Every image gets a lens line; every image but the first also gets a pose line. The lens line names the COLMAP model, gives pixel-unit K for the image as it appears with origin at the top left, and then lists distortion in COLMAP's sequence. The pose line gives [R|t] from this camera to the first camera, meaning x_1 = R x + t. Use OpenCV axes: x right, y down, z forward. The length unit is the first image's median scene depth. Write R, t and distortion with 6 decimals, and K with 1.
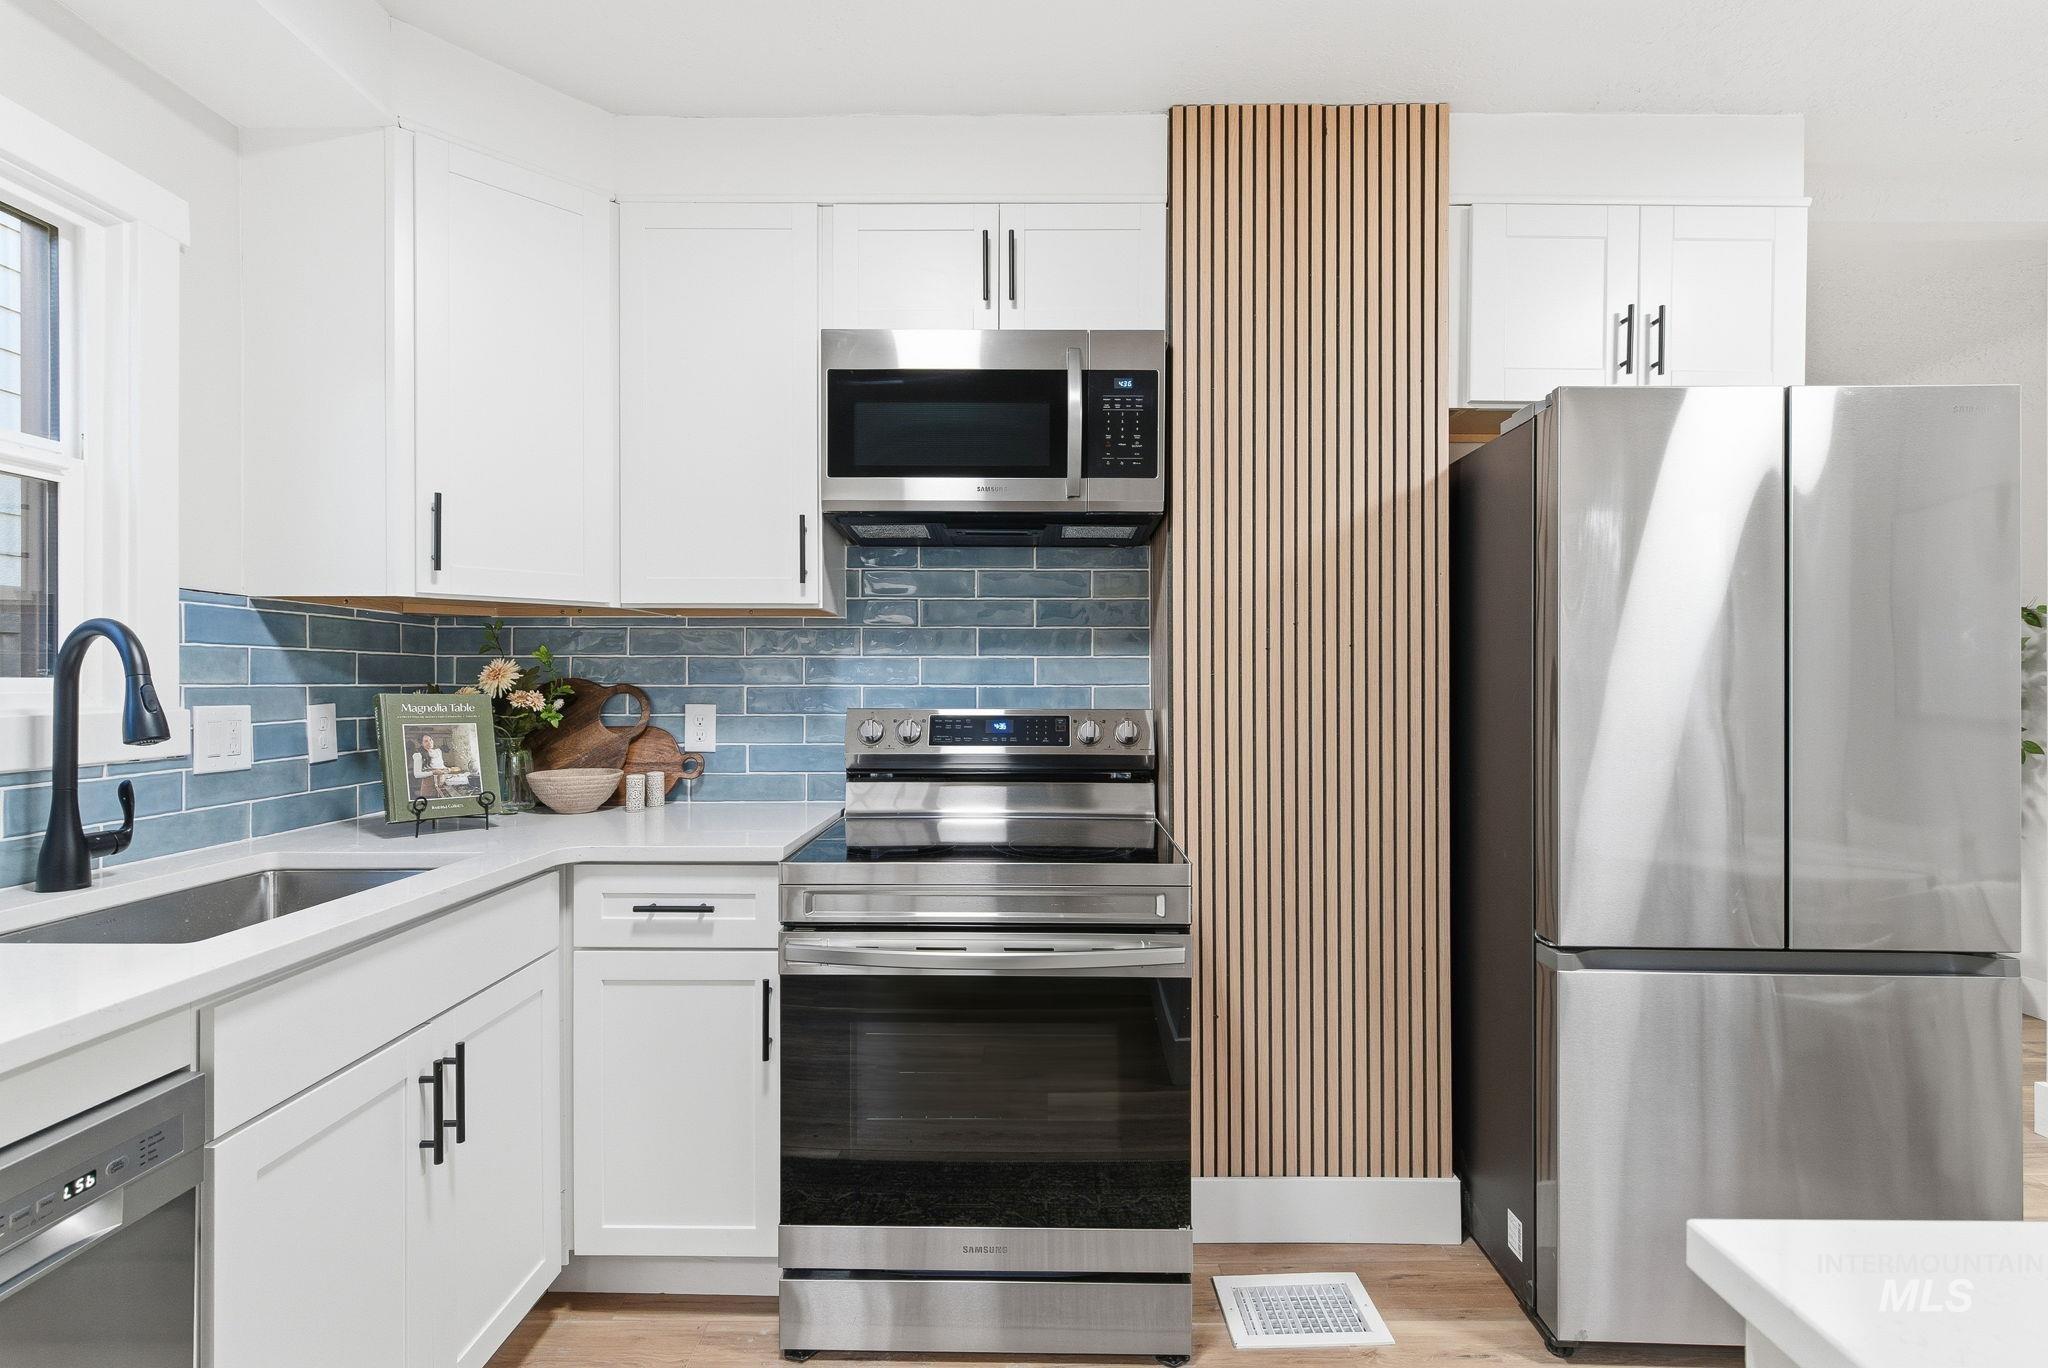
lens RADIAL K [[943.1, 0, 1033.0], [0, 943.1, 681.5], [0, 0, 1]] dist [0.004683, -0.001934]
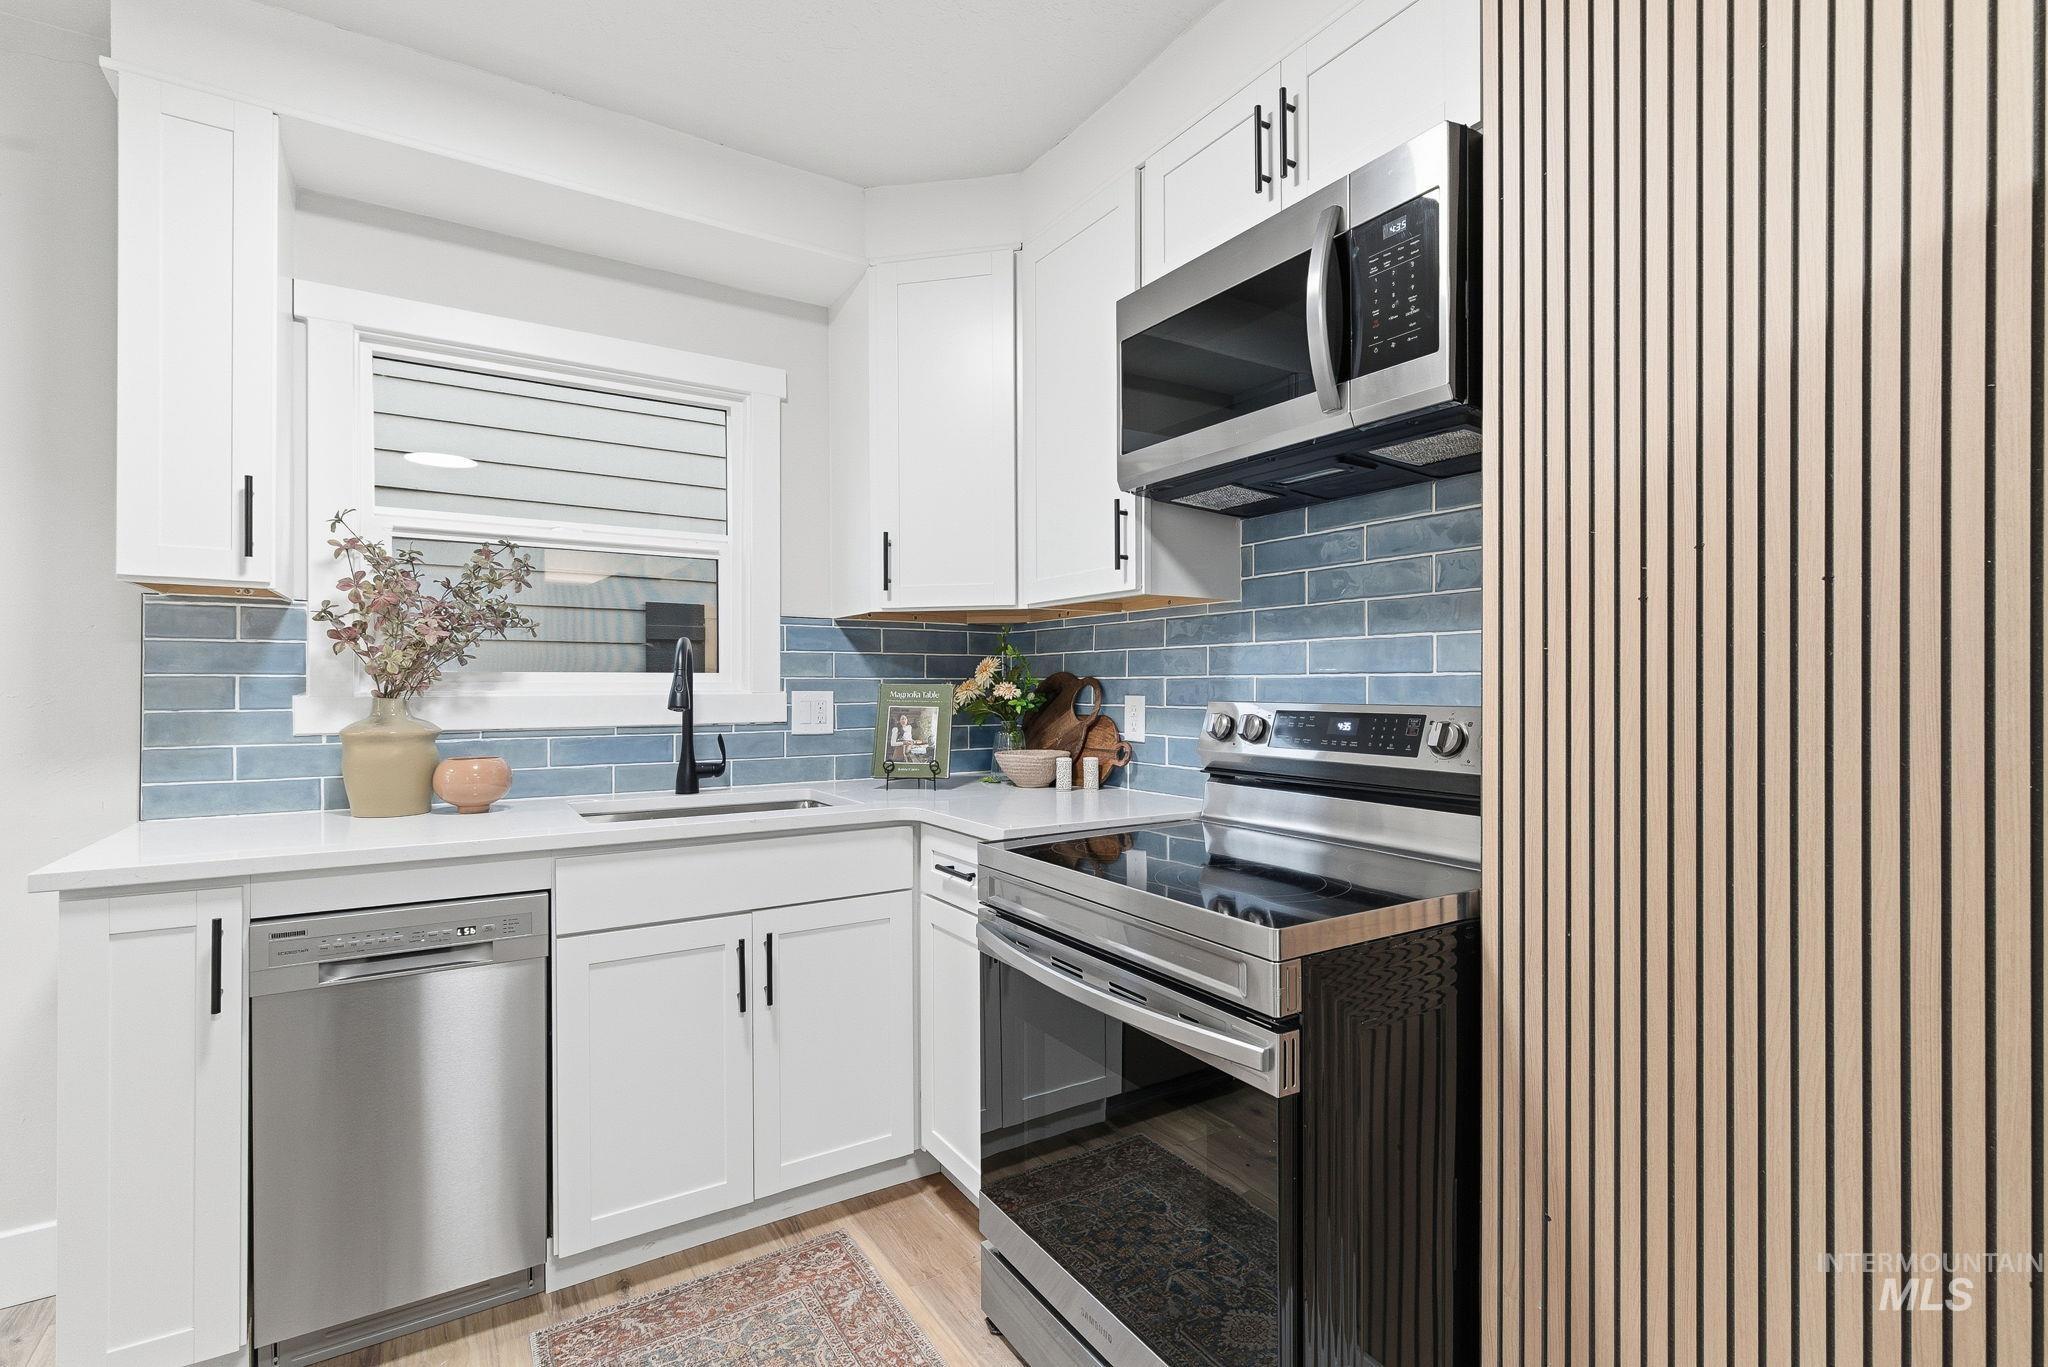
lens RADIAL K [[943.1, 0, 1029.2], [0, 943.1, 689.2], [0, 0, 1]] dist [0.004683, -0.001934]
pose [[0.535079, 0.001503, -0.844801, 0.532709], [0.002562, 0.999991, 0.003401, 0.015586], [0.844798, -0.003984, 0.535070, 0.408752]]
